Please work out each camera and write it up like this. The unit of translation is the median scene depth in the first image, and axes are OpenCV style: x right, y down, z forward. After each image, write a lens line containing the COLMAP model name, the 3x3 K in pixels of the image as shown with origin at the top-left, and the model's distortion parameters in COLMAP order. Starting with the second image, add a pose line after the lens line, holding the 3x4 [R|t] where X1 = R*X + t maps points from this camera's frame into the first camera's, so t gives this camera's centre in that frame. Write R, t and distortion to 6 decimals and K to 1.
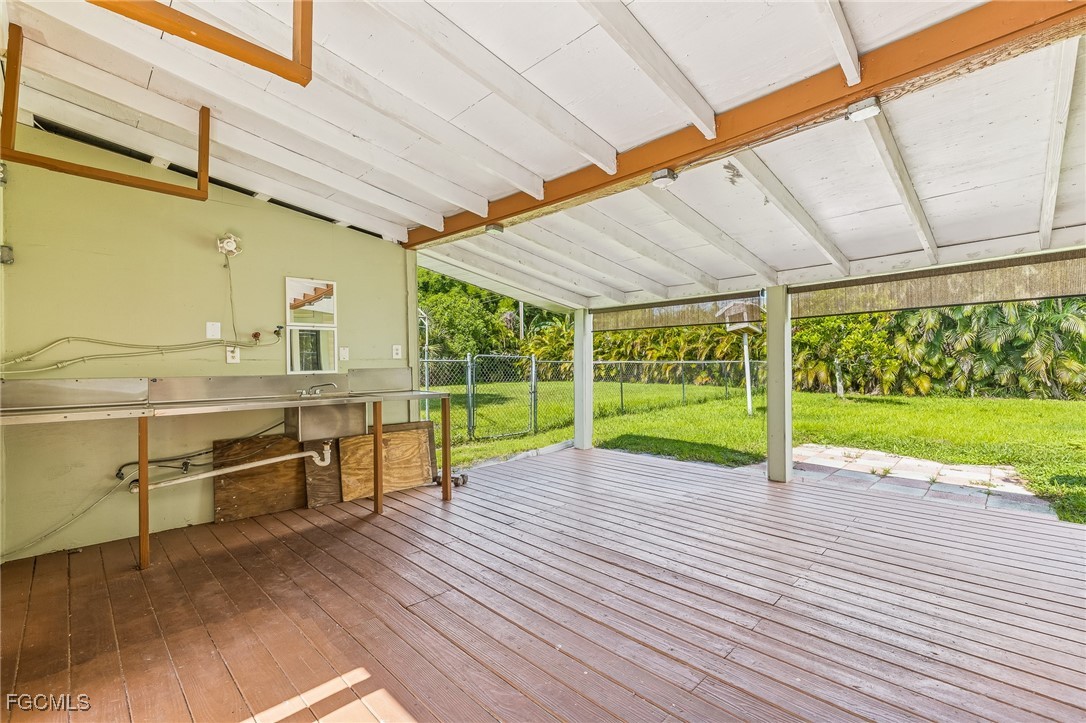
lens RADIAL K [[458.9, 0, 536.0], [0, 458.9, 364.2], [0, 0, 1]] dist [0.000836, -0.000500]
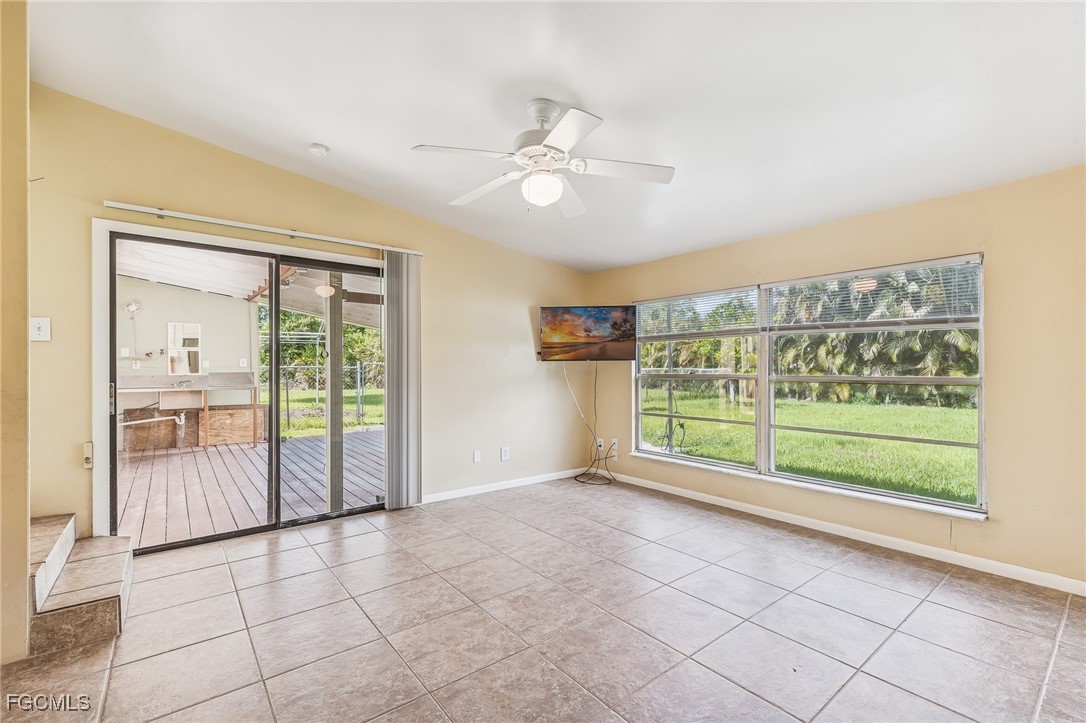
lens RADIAL K [[458.9, 0, 539.9], [0, 458.9, 361.9], [0, 0, 1]] dist [0.000836, -0.000500]
pose [[0.991652, 0.007285, -0.128735, 0.306903], [-0.009139, 0.999863, -0.013817, -0.005083], [0.128616, 0.014878, 0.991583, -0.167374]]
